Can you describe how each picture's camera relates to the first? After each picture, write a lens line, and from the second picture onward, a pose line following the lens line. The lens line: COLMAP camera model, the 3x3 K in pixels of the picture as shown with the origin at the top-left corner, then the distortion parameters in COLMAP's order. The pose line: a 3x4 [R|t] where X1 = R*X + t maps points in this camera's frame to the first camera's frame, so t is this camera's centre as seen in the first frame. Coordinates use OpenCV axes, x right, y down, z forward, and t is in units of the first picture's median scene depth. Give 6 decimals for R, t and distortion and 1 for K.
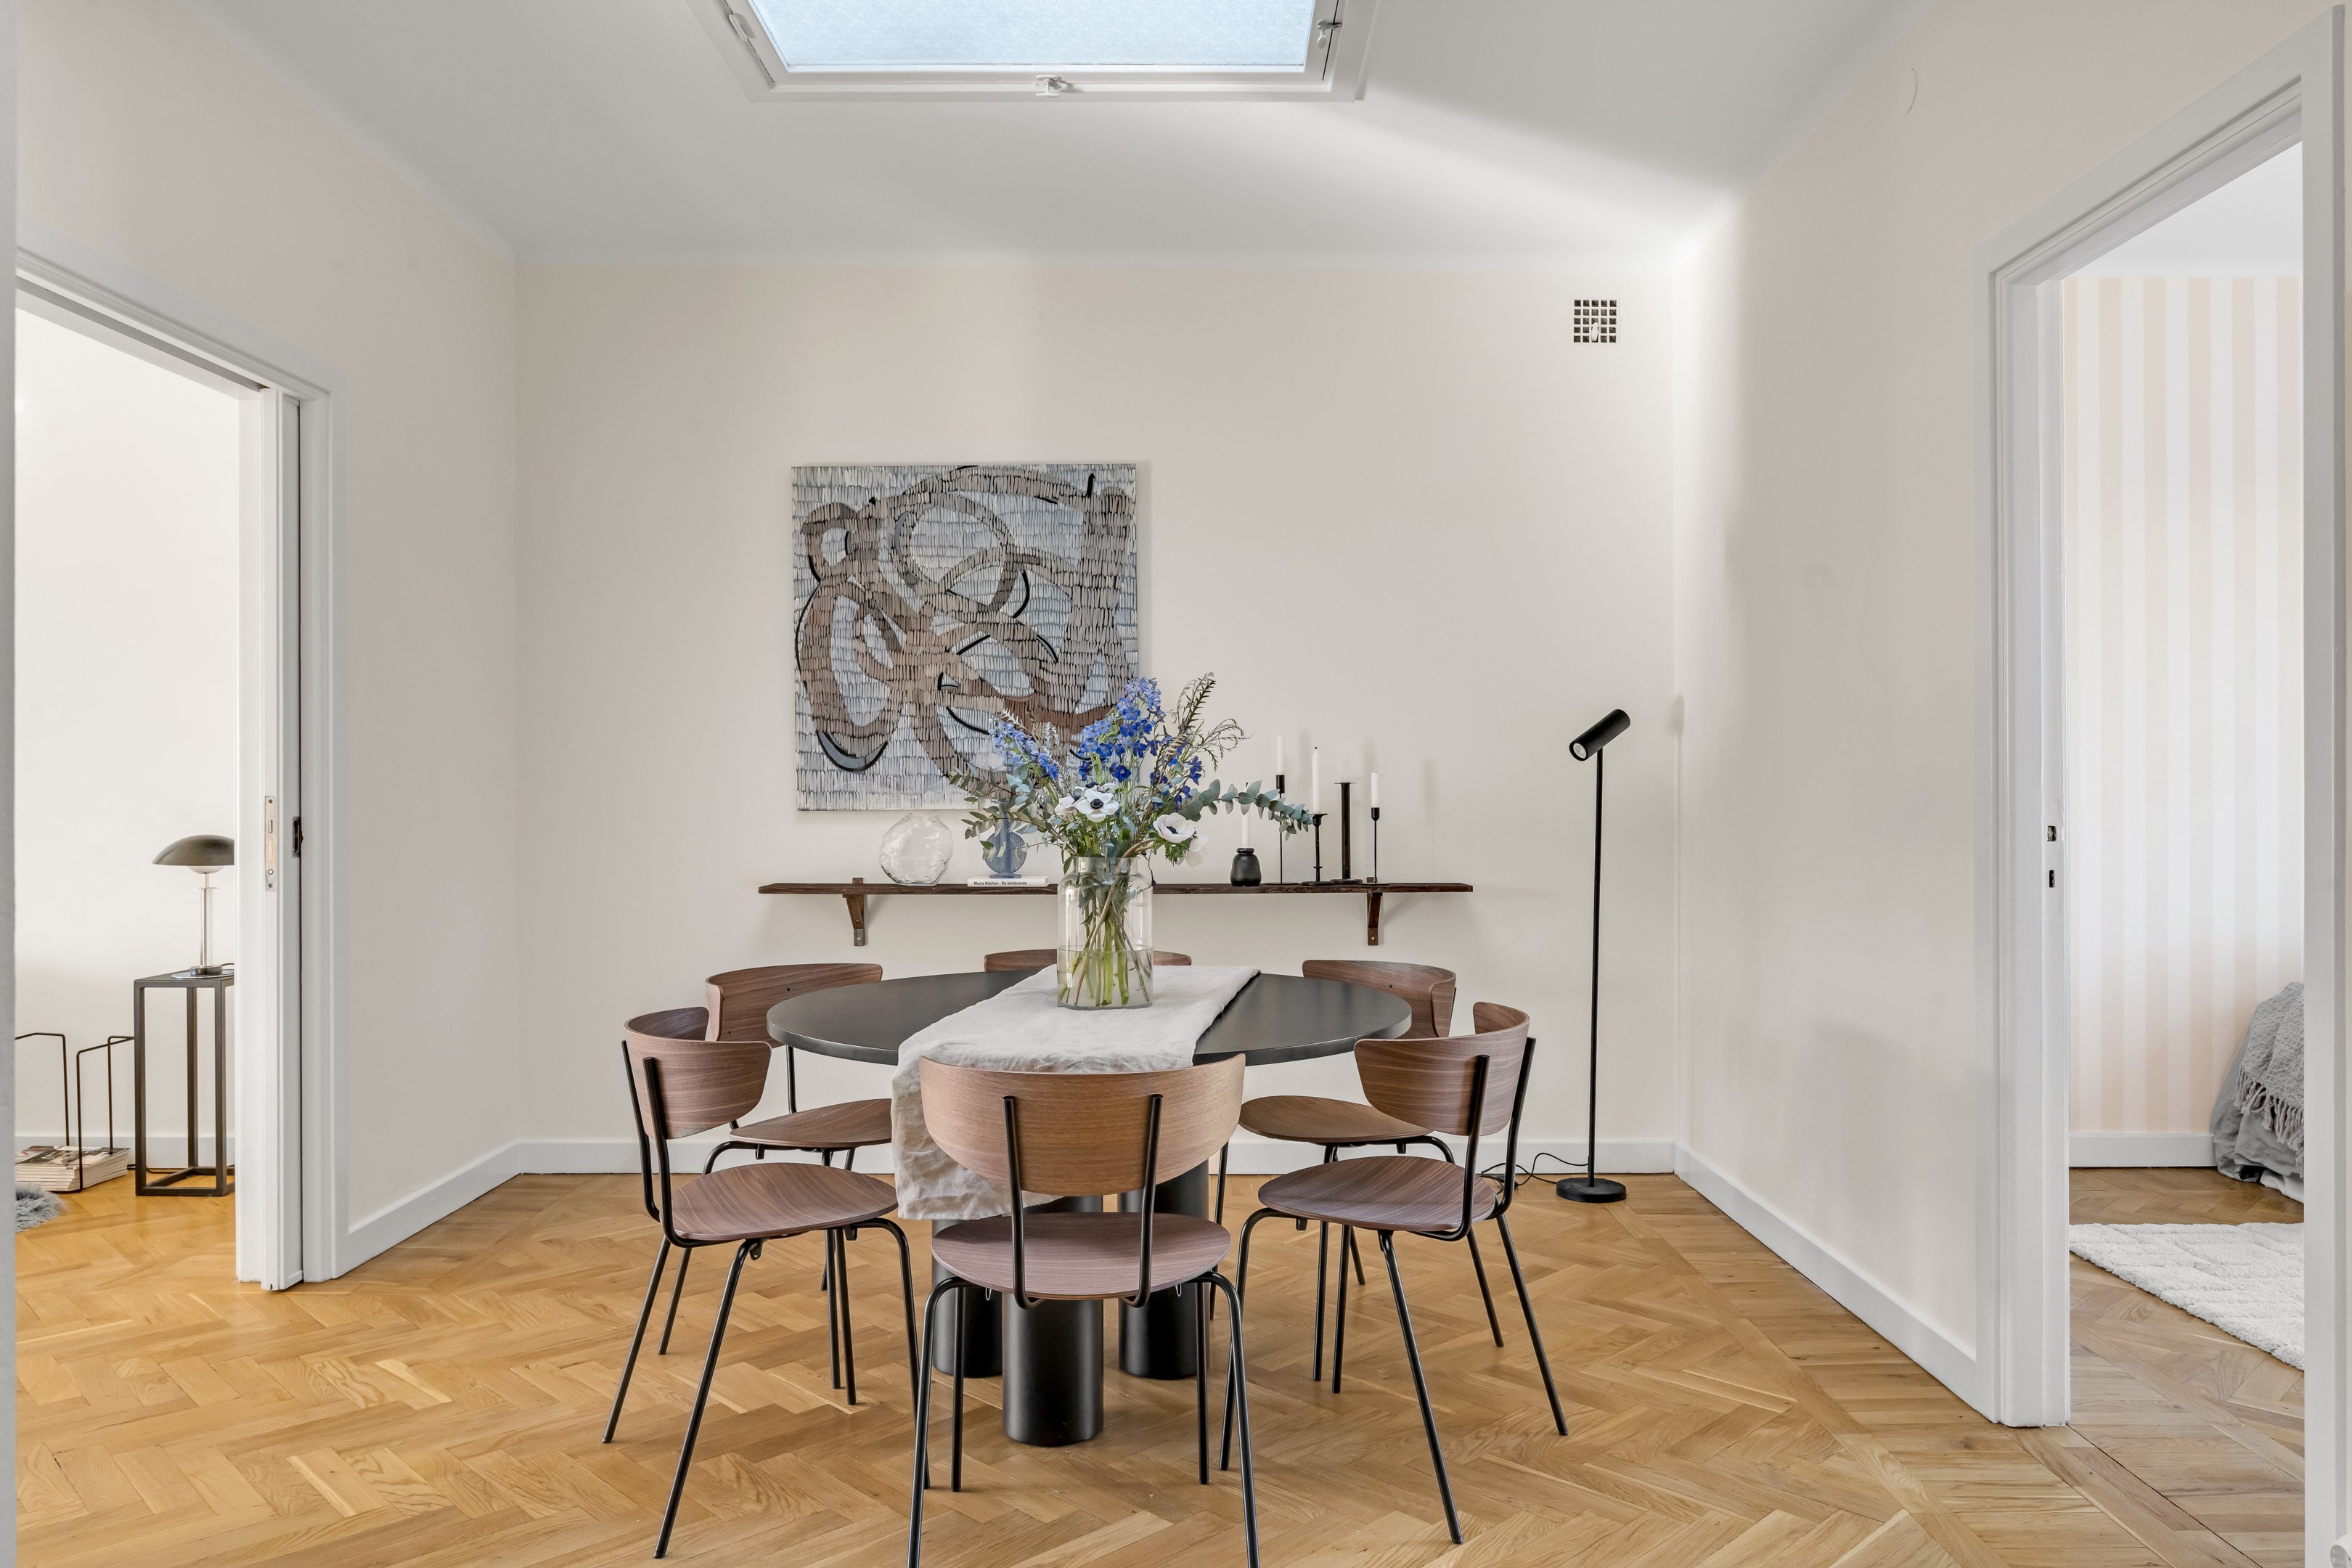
lens RADIAL K [[1567.7, 0, 1193.4], [0, 1567.7, 792.1], [0, 0, 1]] dist [-0.022534, 0.004289]
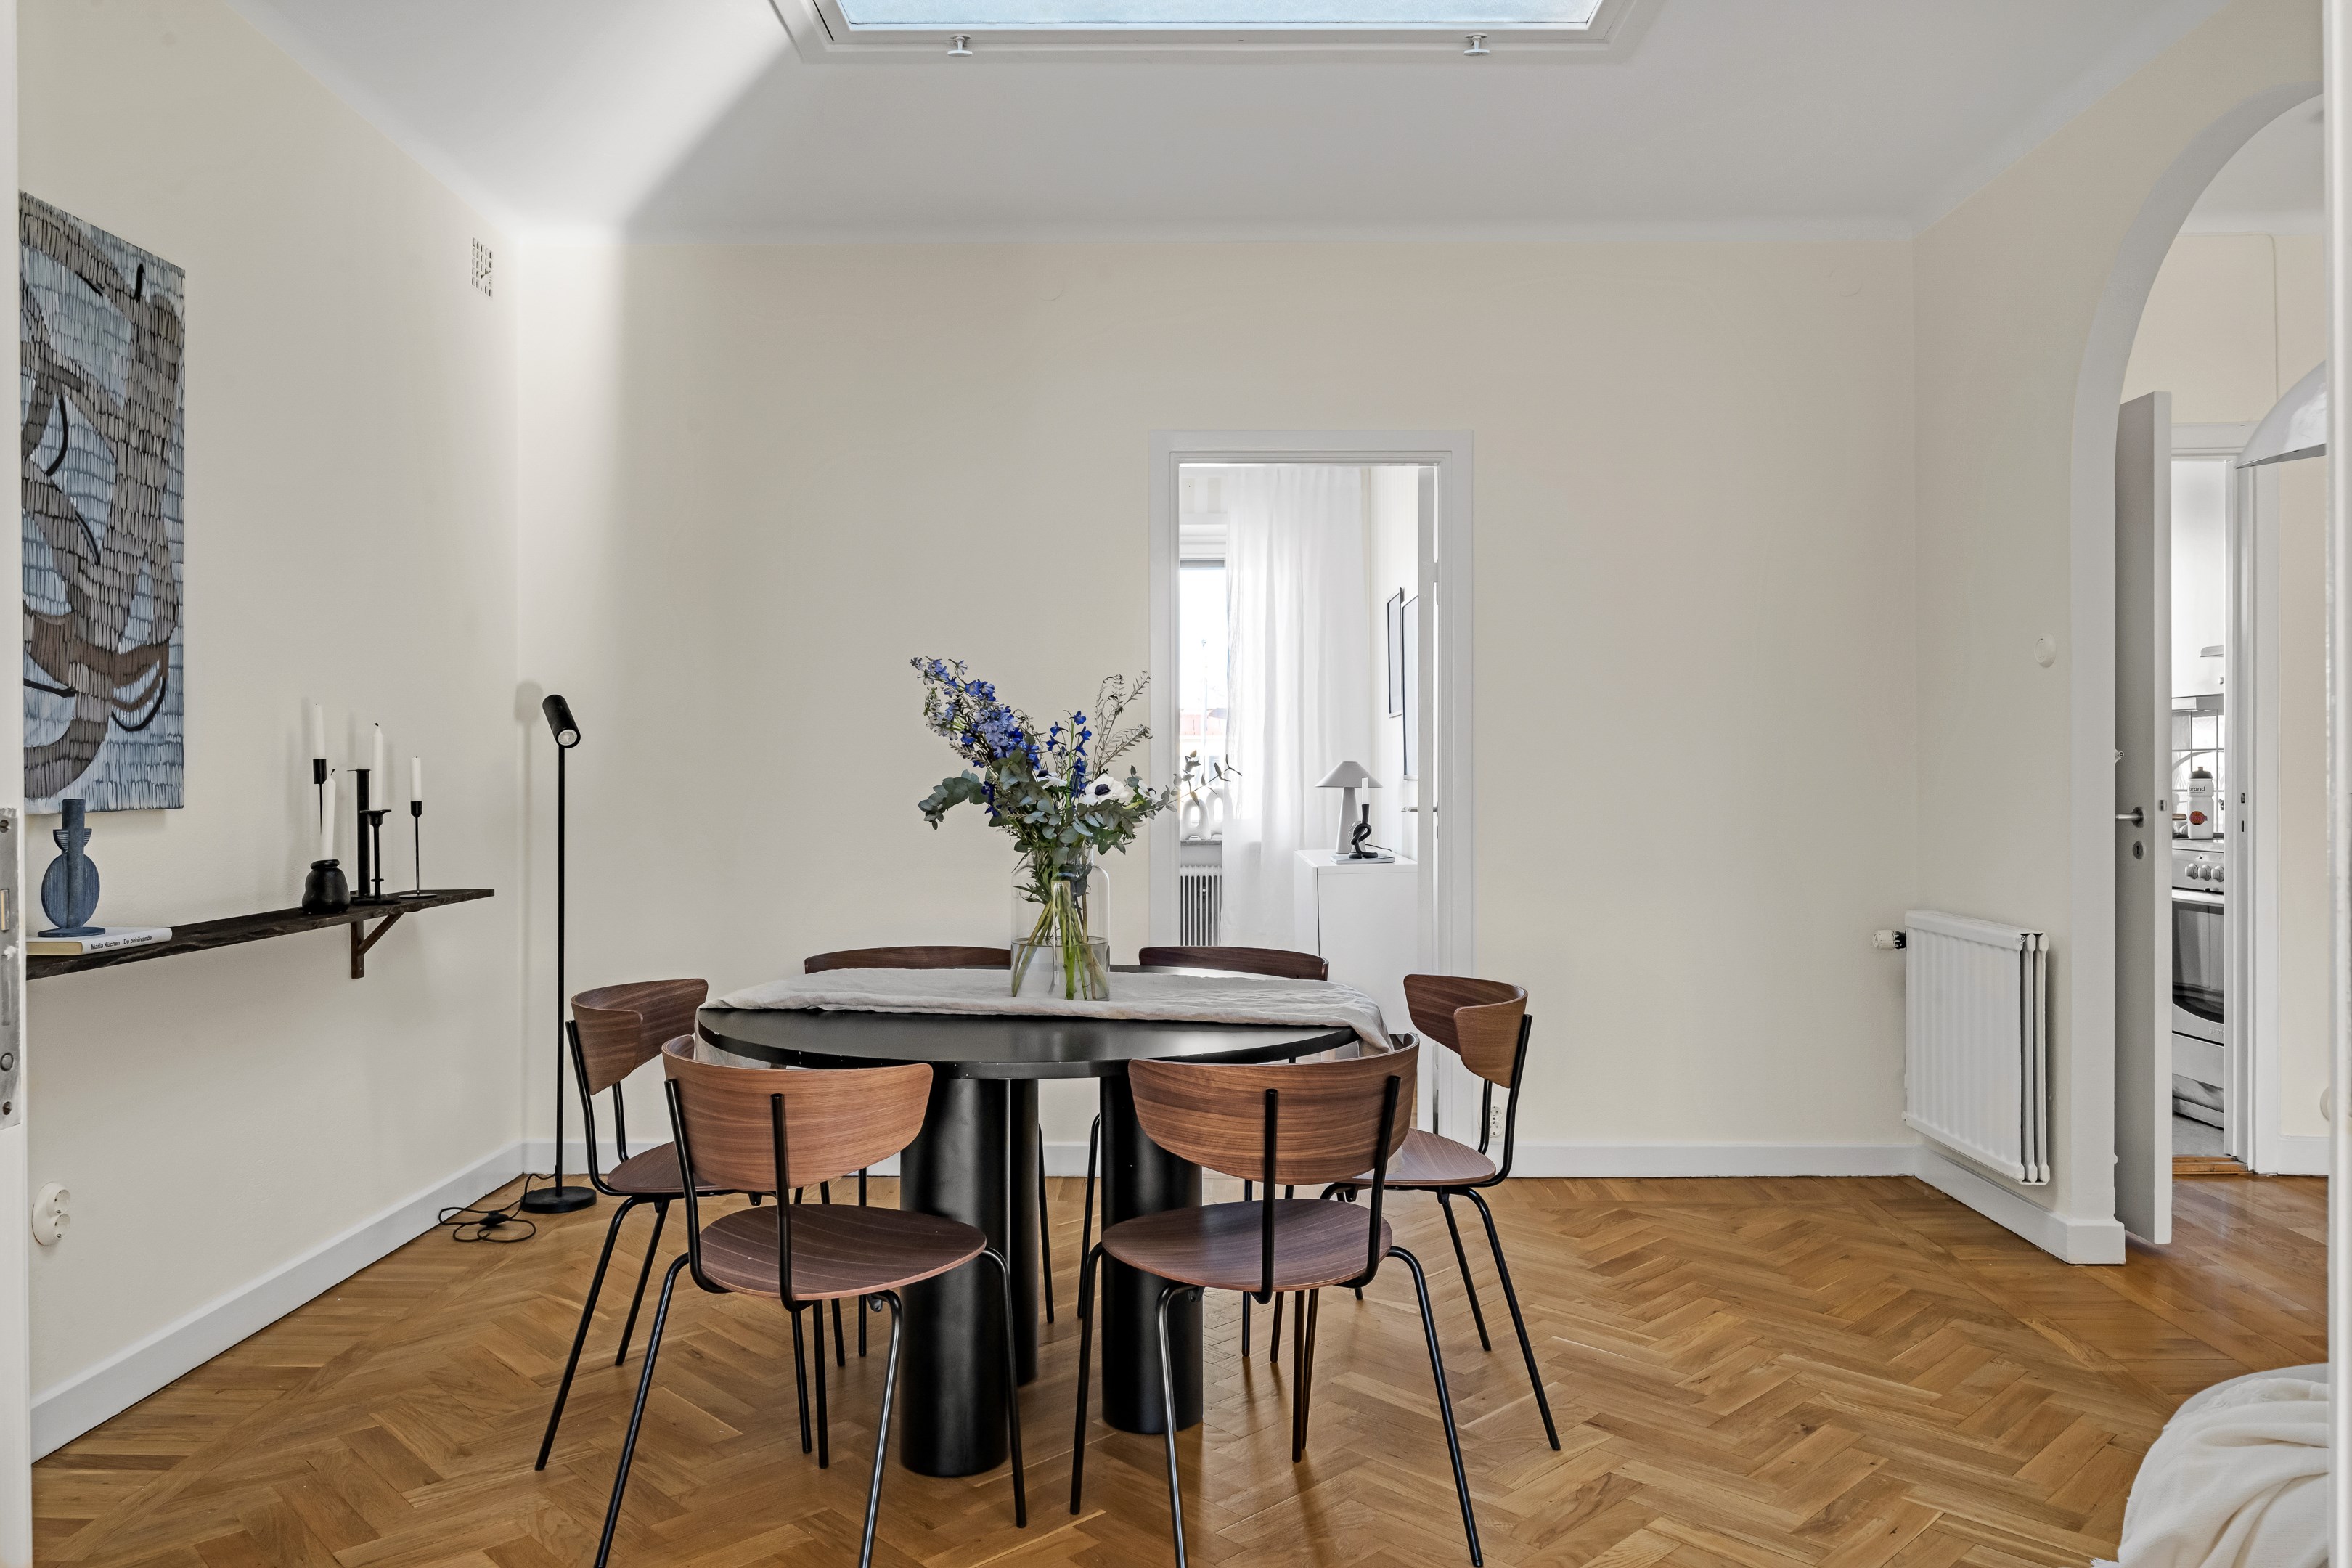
lens RADIAL K [[1567.7, 0, 1174.7], [0, 1567.7, 776.6], [0, 0, 1]] dist [-0.022534, 0.004289]
pose [[0.036977, -0.000289, 0.999316, -0.656265], [0.003162, 0.999995, 0.000173, -0.001559], [-0.999311, 0.003154, 0.036978, 0.573728]]
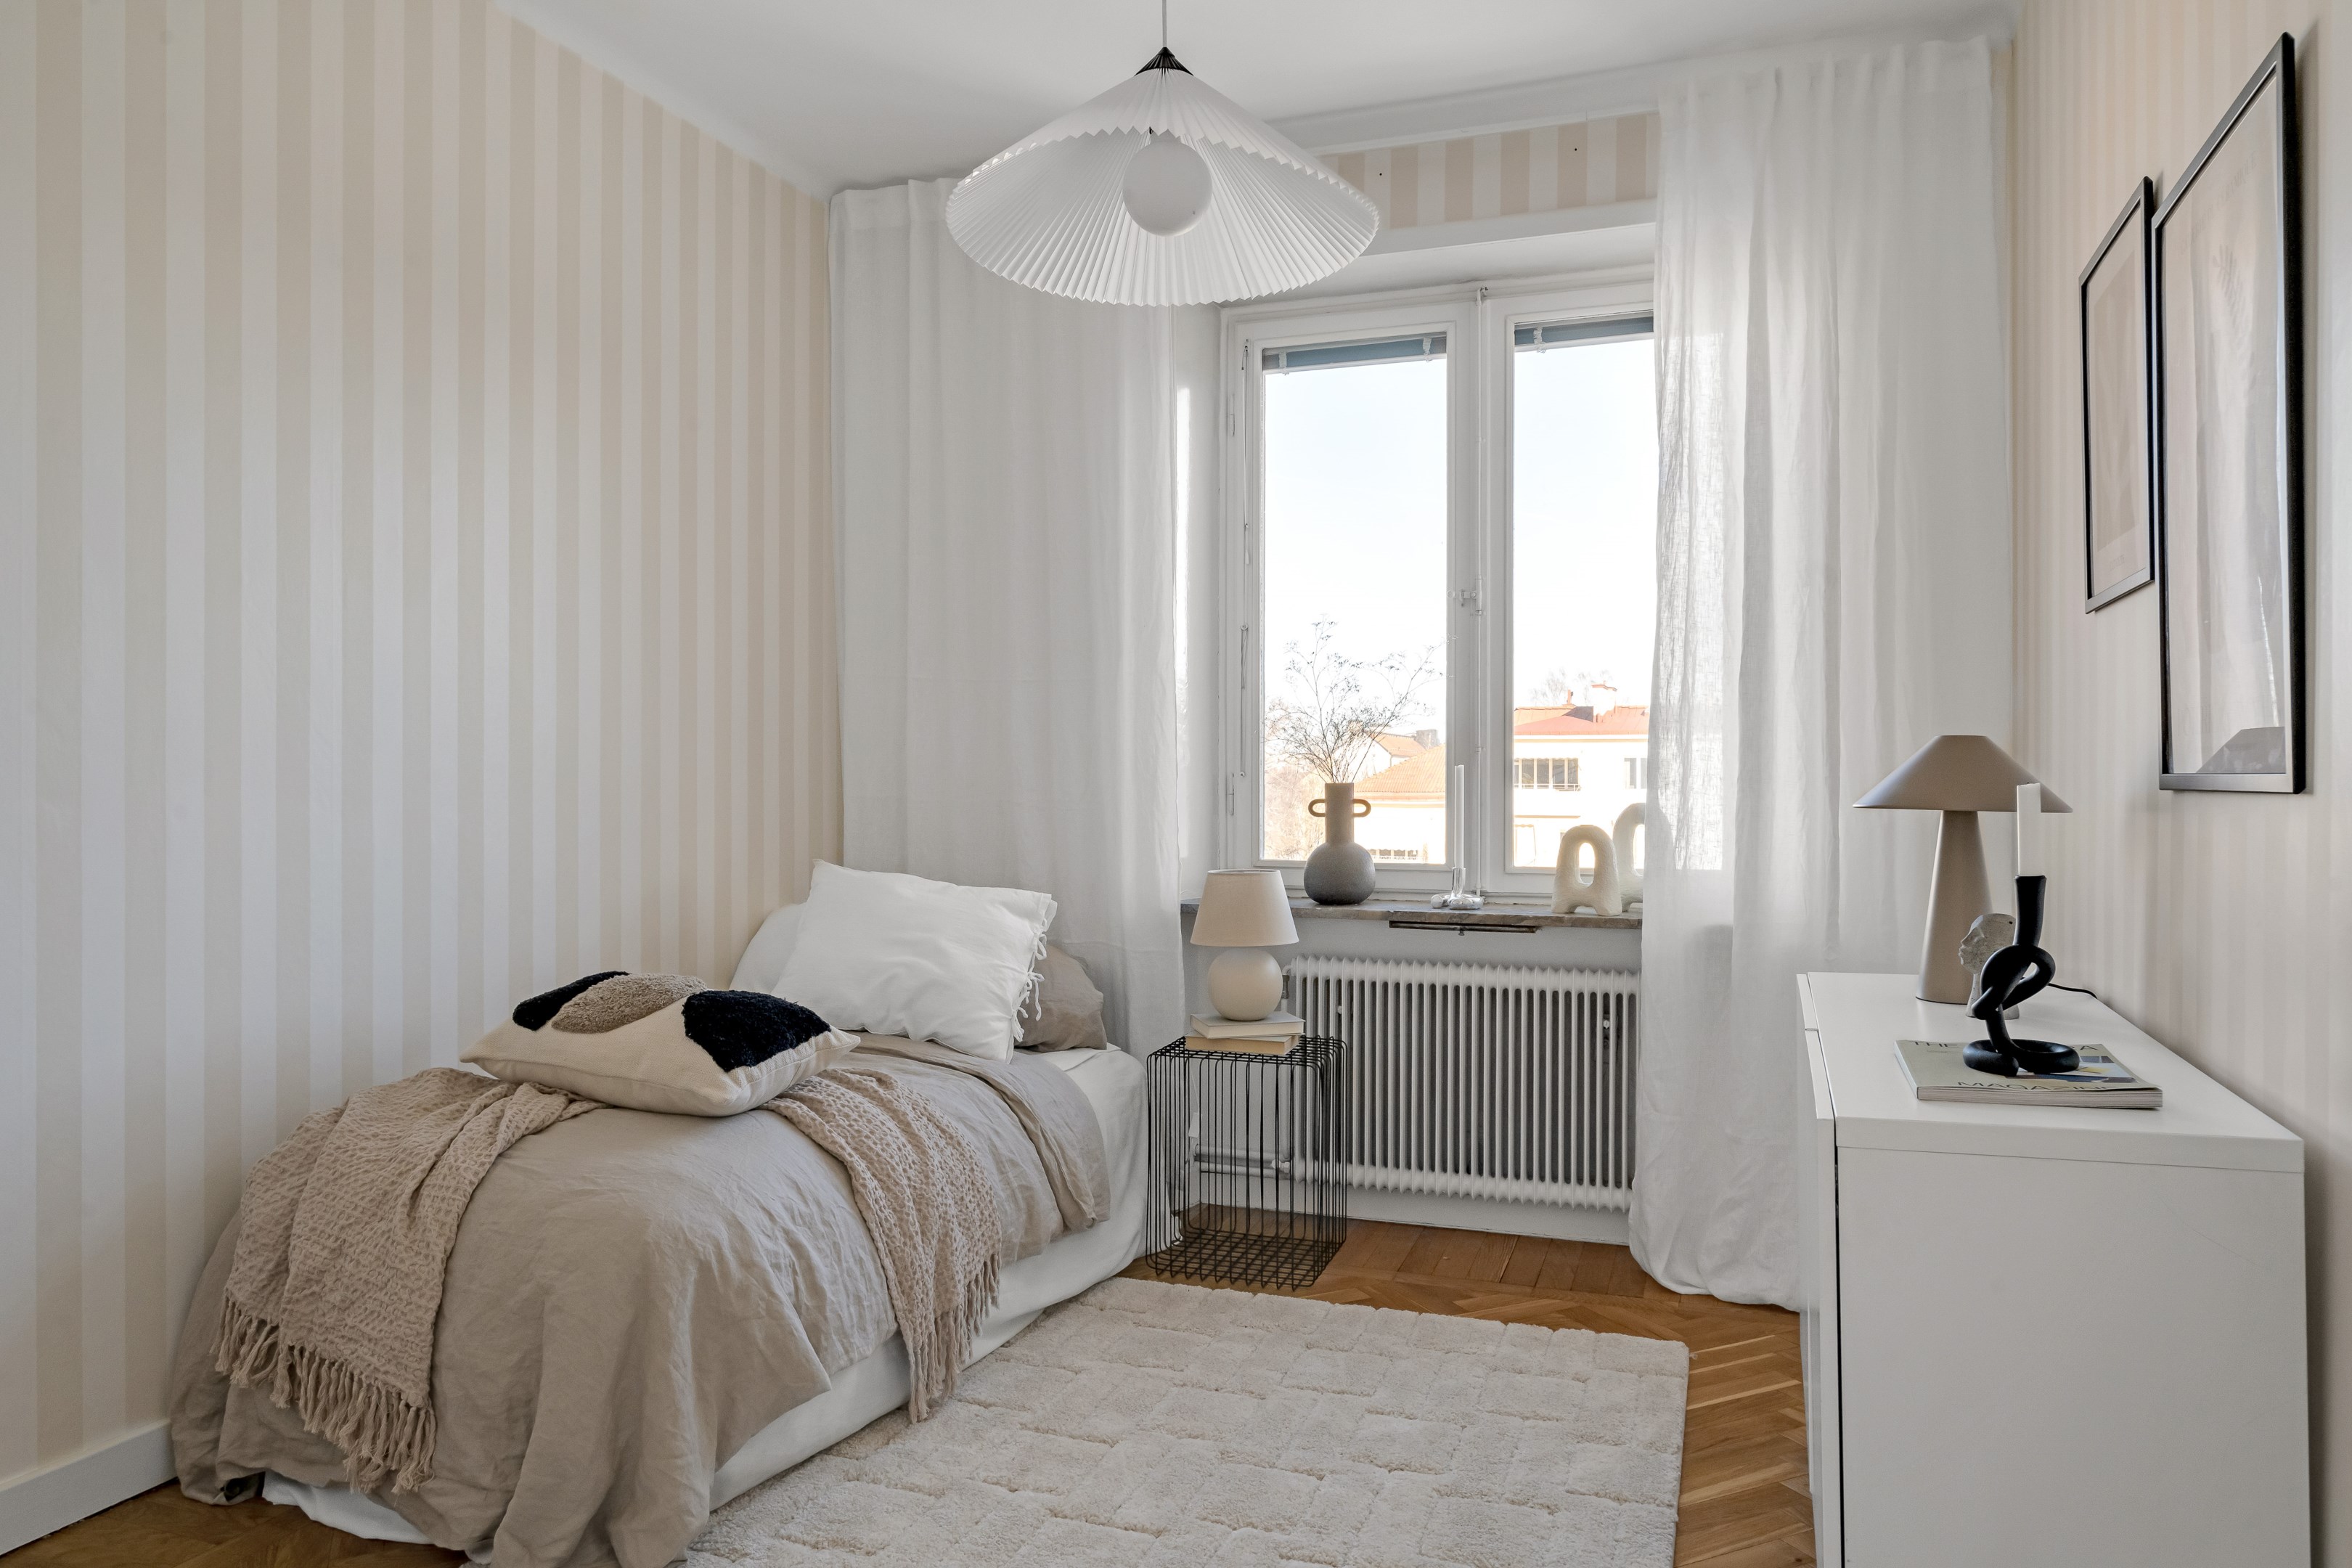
lens RADIAL K [[1567.7, 0, 1198.3], [0, 1567.7, 767.0], [0, 0, 1]] dist [-0.022534, 0.004289]
pose [[0.350278, 0.009956, 0.936593, 0.299282], [-0.005486, 0.999948, -0.008578, 0.000329], [-0.936630, -0.002134, 0.350315, 0.515340]]
